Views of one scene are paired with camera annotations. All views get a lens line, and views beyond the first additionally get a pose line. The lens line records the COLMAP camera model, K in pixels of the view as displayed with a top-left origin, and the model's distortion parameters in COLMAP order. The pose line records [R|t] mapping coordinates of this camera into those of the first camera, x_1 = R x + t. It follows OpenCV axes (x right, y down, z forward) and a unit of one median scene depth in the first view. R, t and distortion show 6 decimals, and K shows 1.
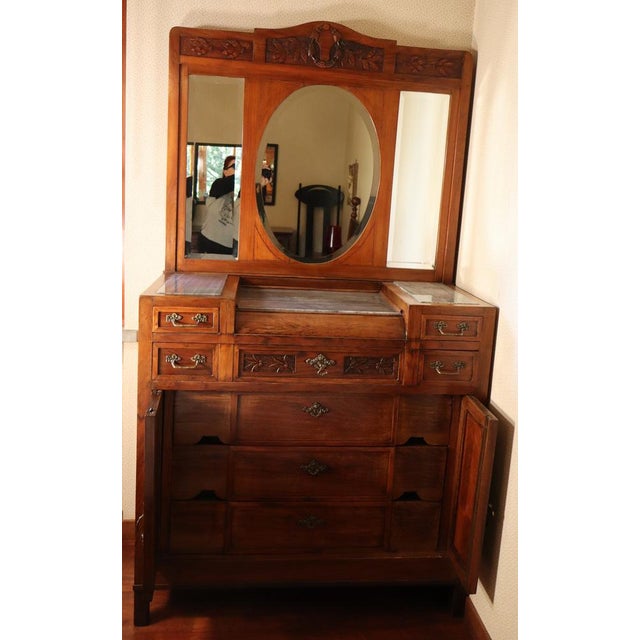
lens RADIAL K [[637.2, 0, 334.3], [0, 637.2, 287.7], [0, 0, 1]] dist [0.018201, 0.008097]
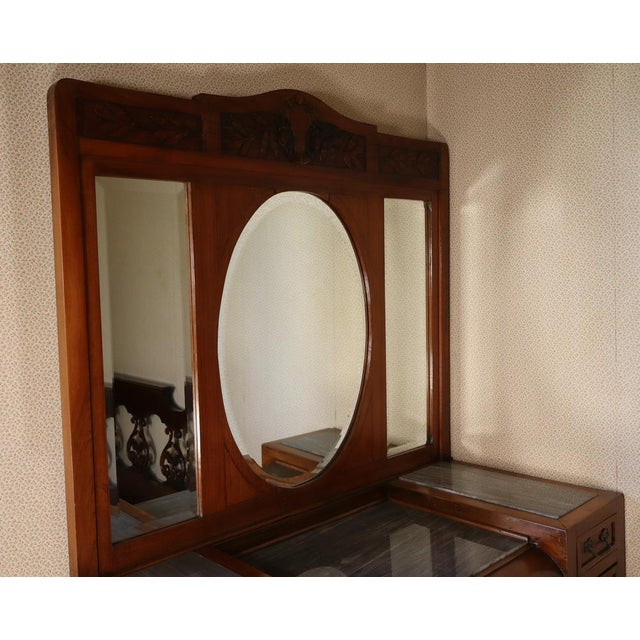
lens RADIAL K [[703.9, 0, 319.2], [0, 703.9, 335.9], [0, 0, 1]] dist [0.026502, 0.013048]
pose [[0.787120, -0.137997, 0.601164, -0.467199], [0.182573, 0.983101, -0.013377, -0.189480], [-0.589159, 0.120285, 0.799014, 0.522010]]
